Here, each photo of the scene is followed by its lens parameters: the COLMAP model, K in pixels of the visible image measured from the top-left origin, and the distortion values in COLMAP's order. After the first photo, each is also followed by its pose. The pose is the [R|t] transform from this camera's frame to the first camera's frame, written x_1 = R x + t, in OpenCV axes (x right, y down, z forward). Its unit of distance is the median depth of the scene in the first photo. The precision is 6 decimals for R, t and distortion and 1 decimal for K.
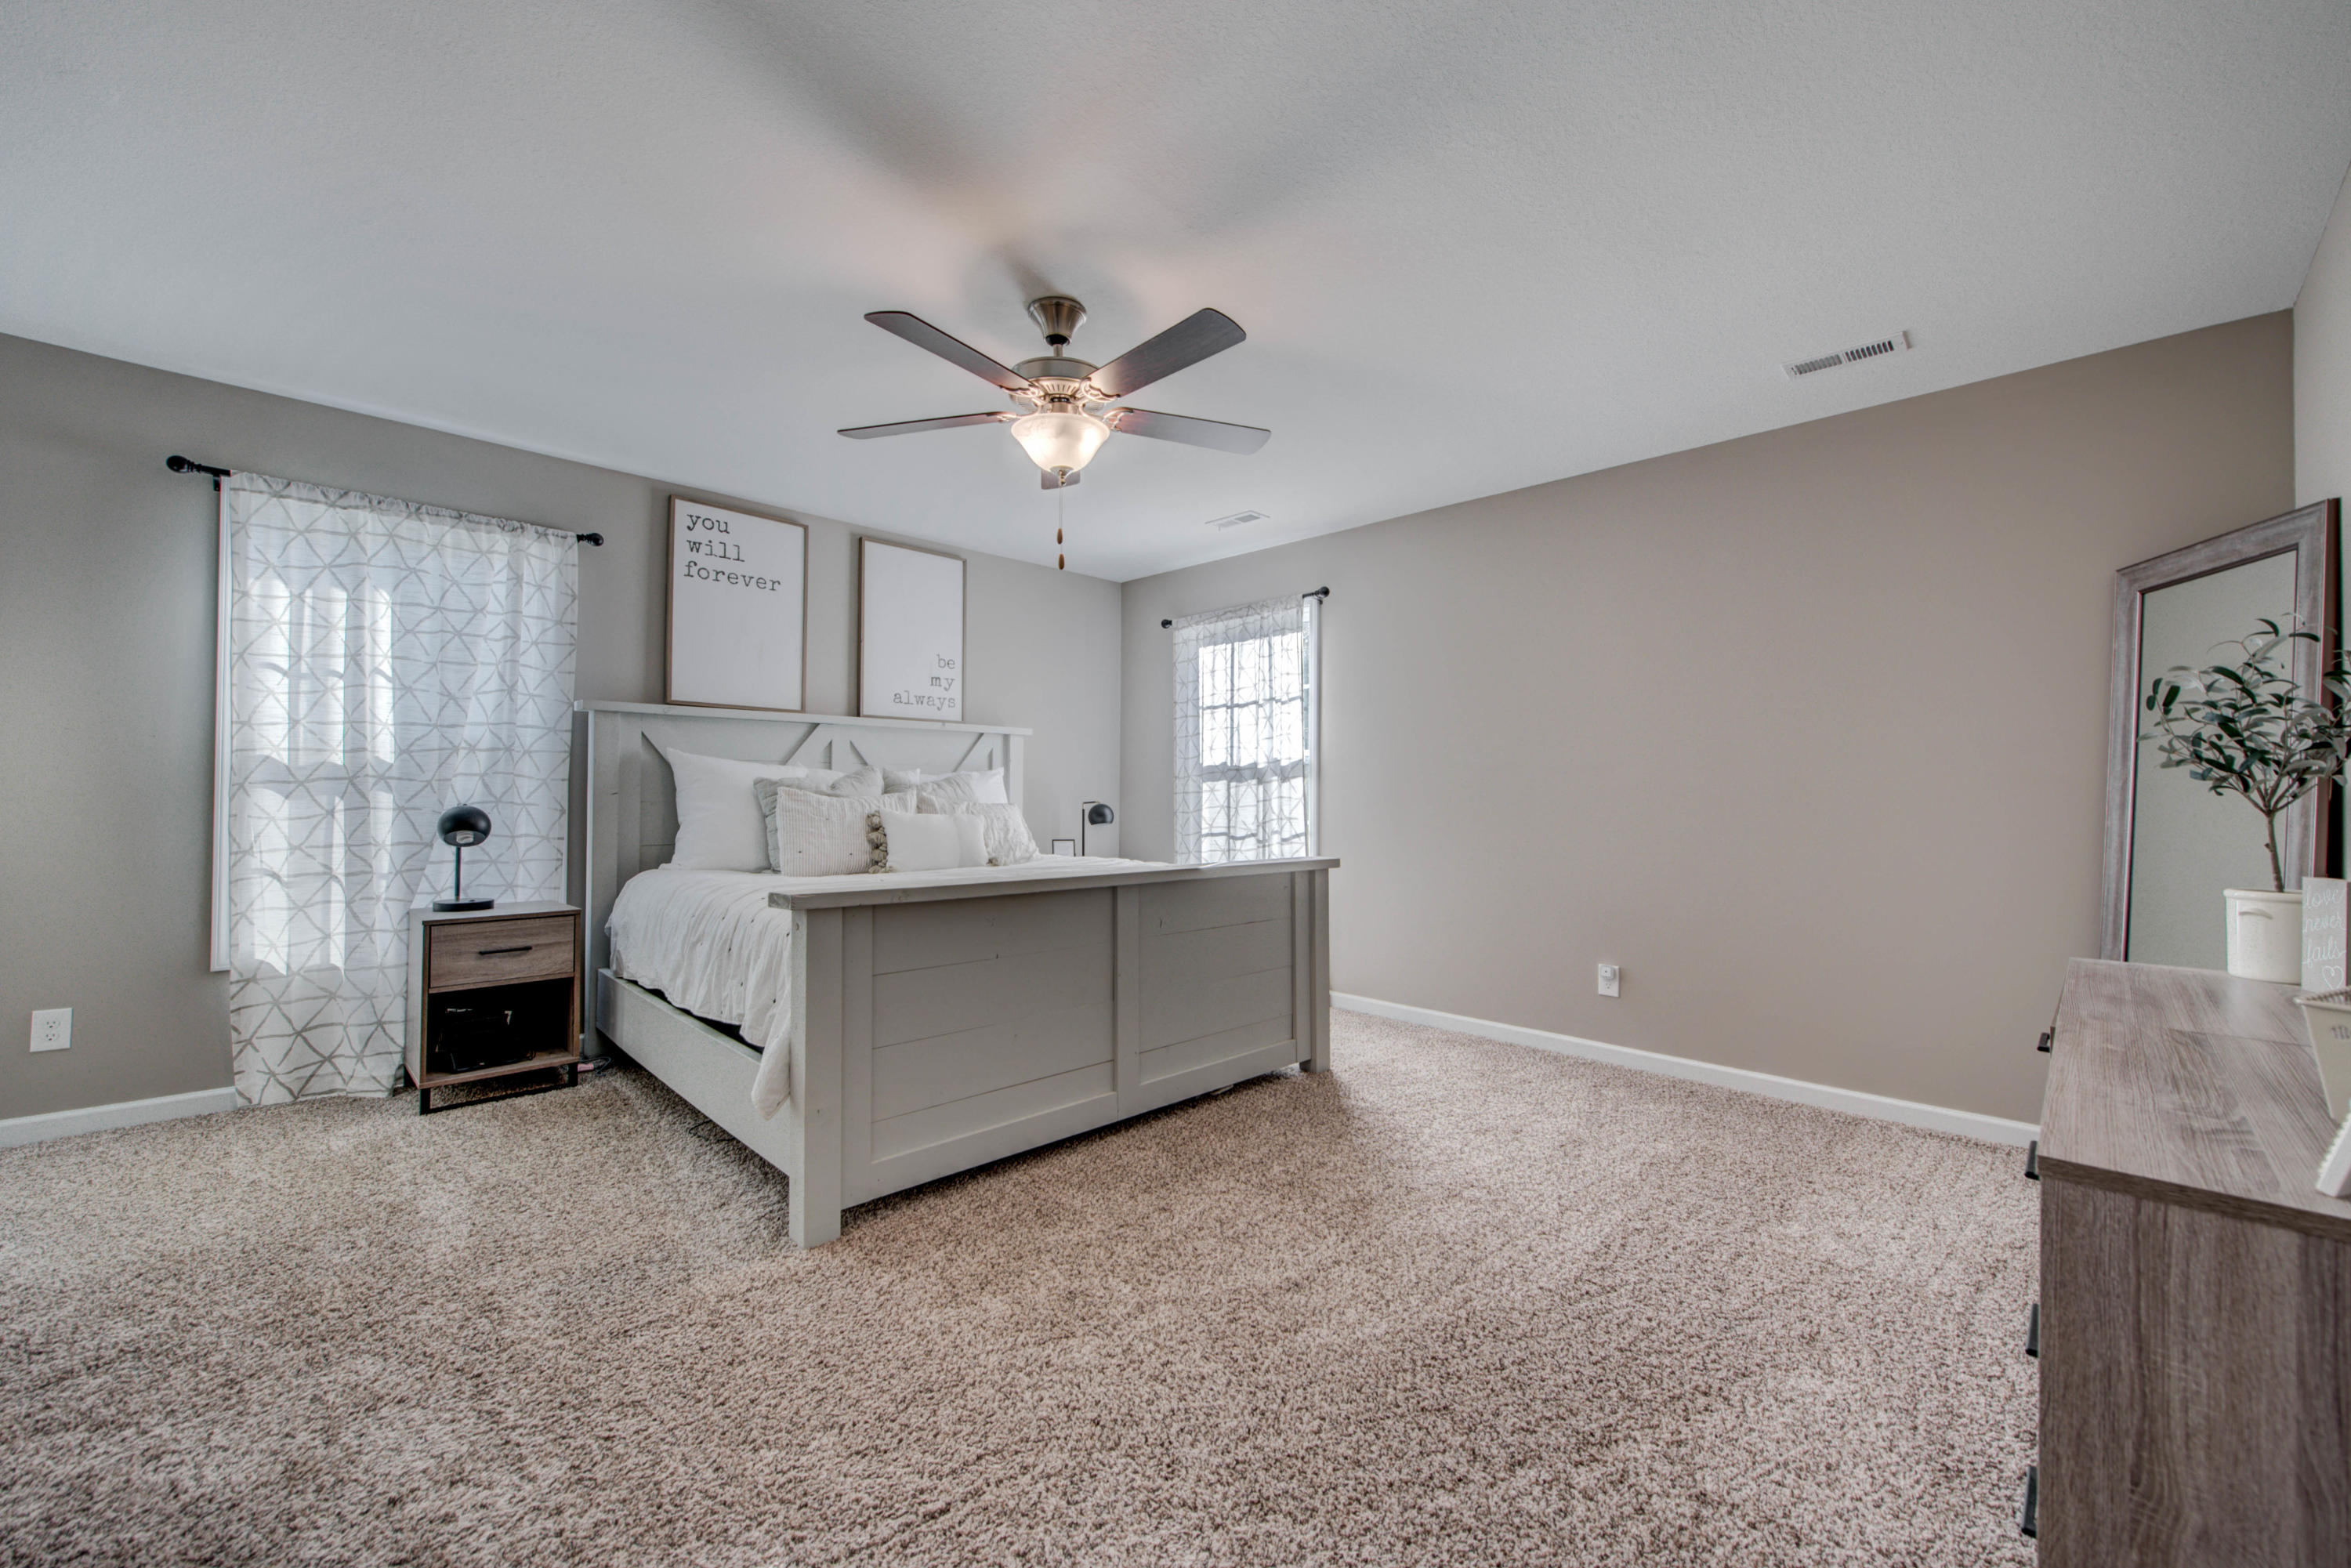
lens RADIAL K [[921.6, 0, 1181.0], [0, 921.6, 782.2], [0, 0, 1]] dist [0.001288, 0.000215]
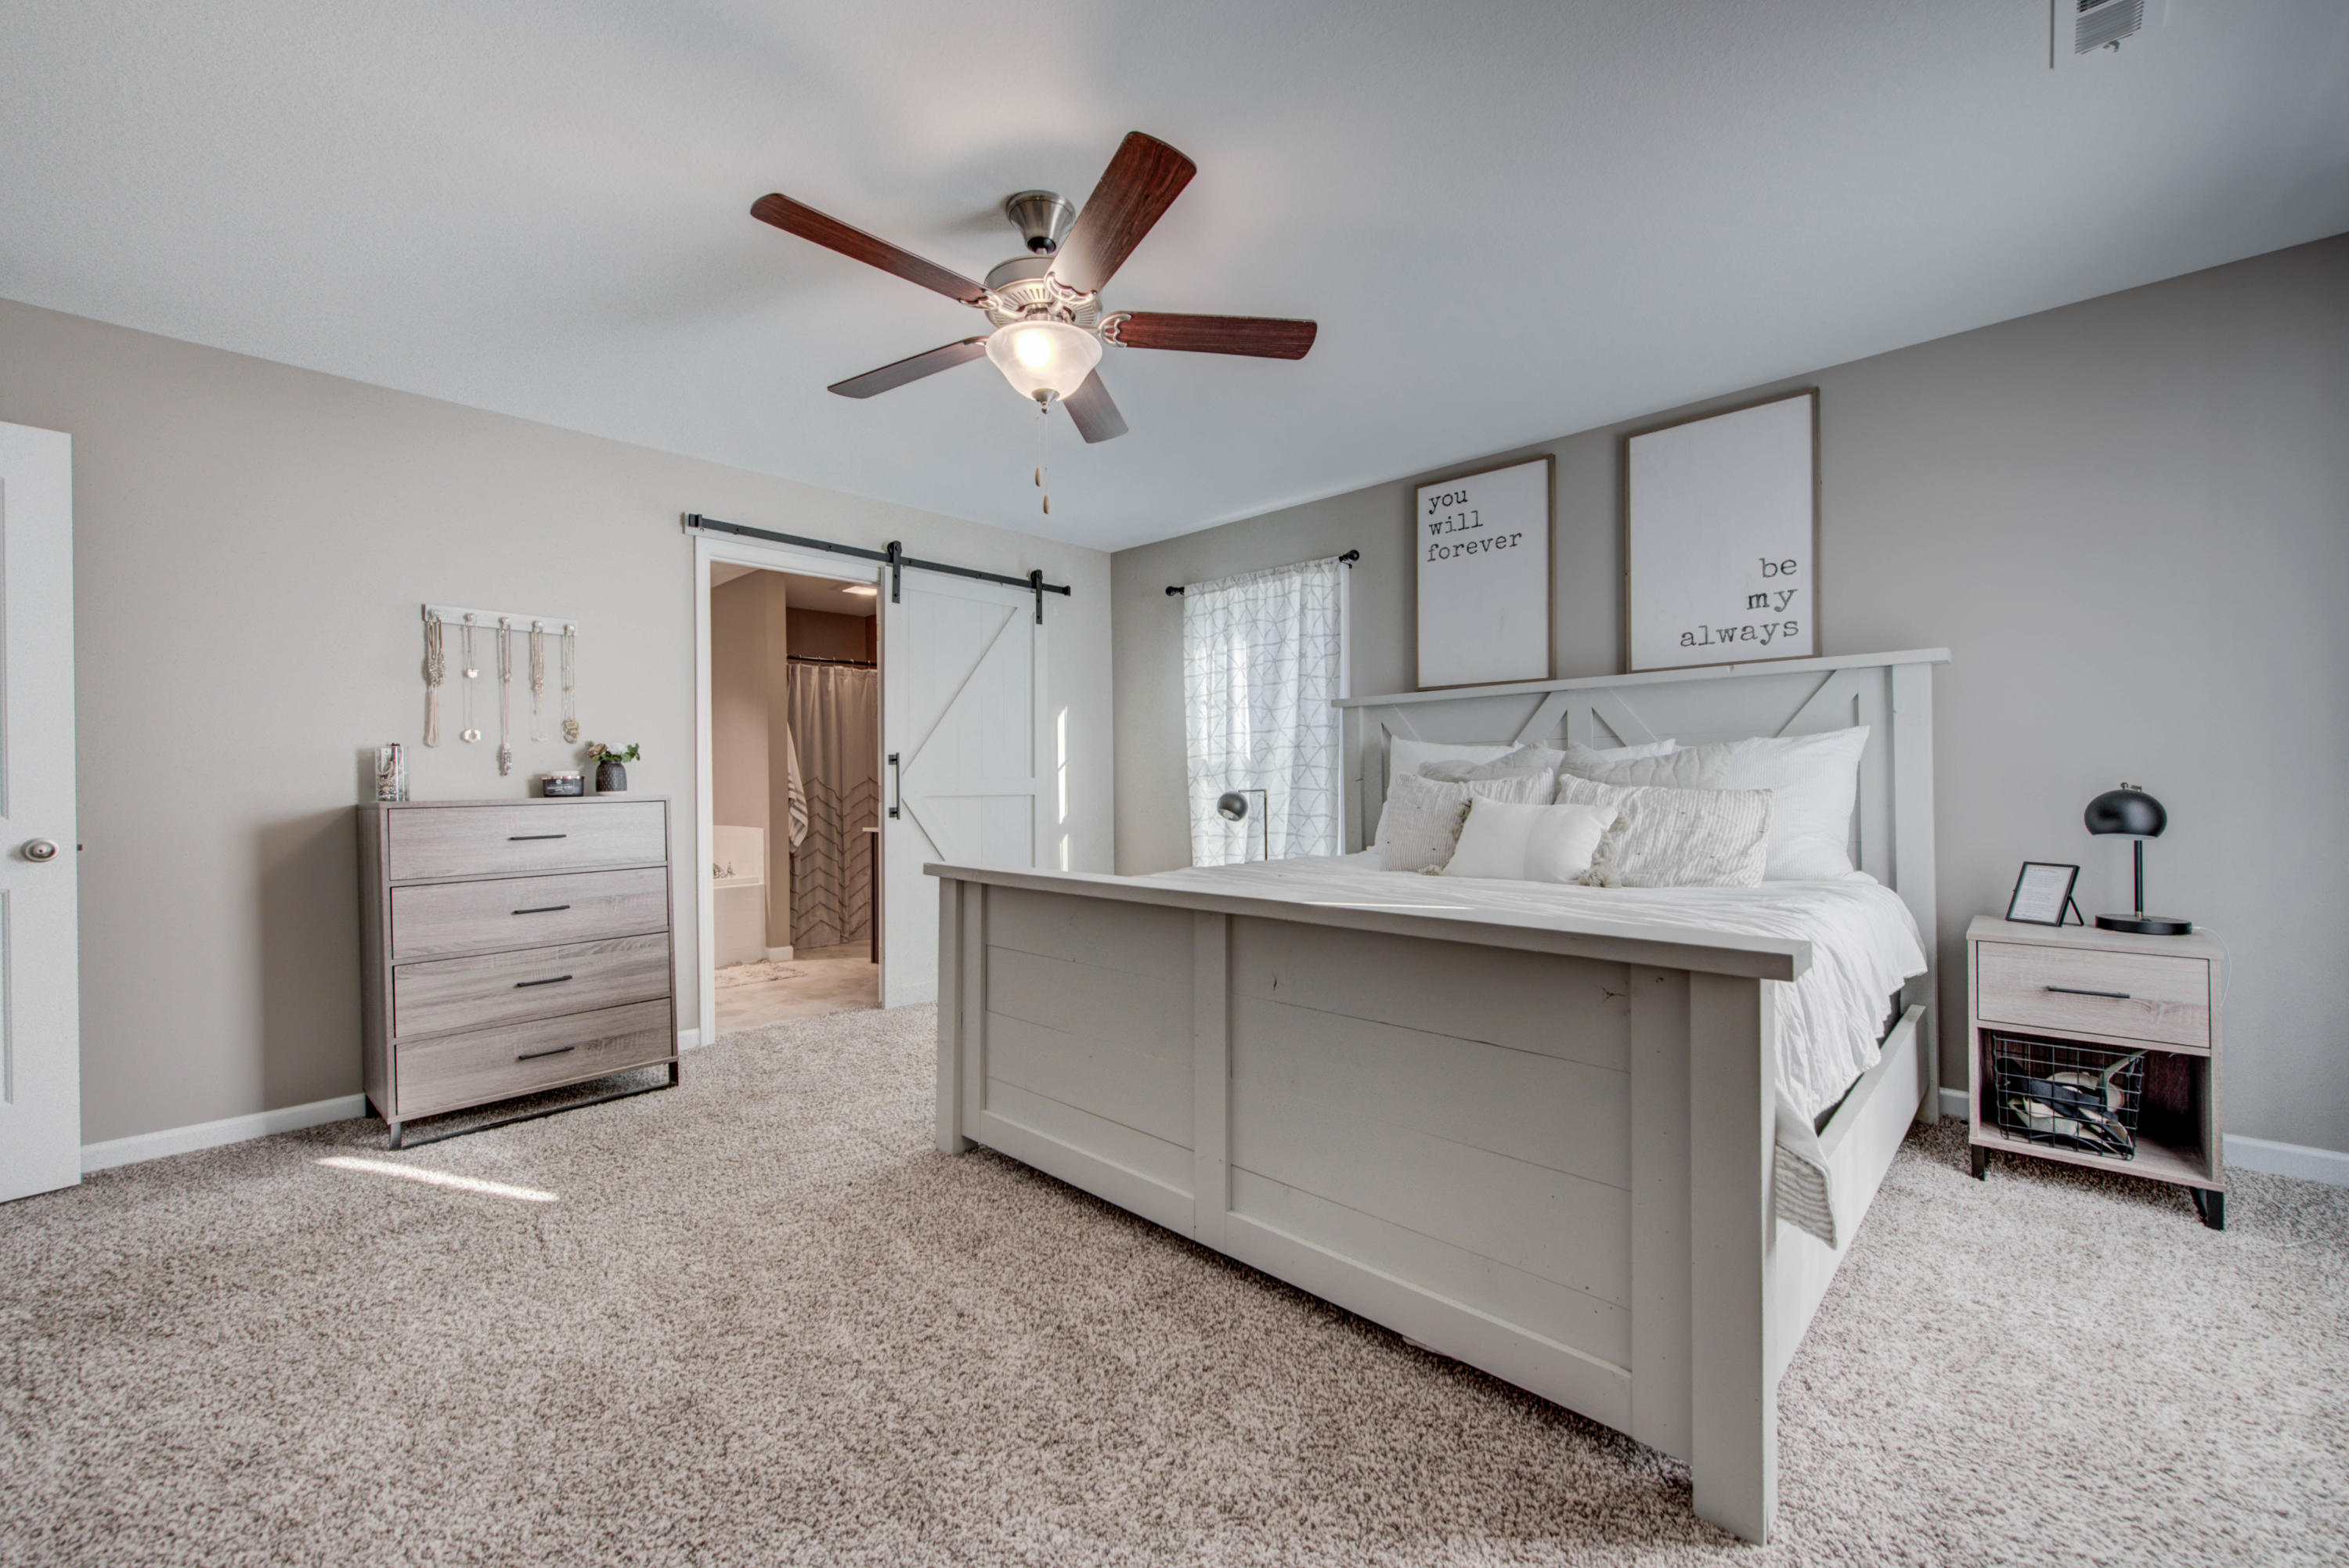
lens RADIAL K [[920.7, 0, 1180.0], [0, 920.7, 782.2], [0, 0, 1]] dist [0.001288, 0.000215]
pose [[0.035705, -0.003968, -0.999354, 0.484046], [0.027571, 0.999615, -0.002984, 0.012271], [0.998982, -0.027446, 0.035801, 0.739453]]
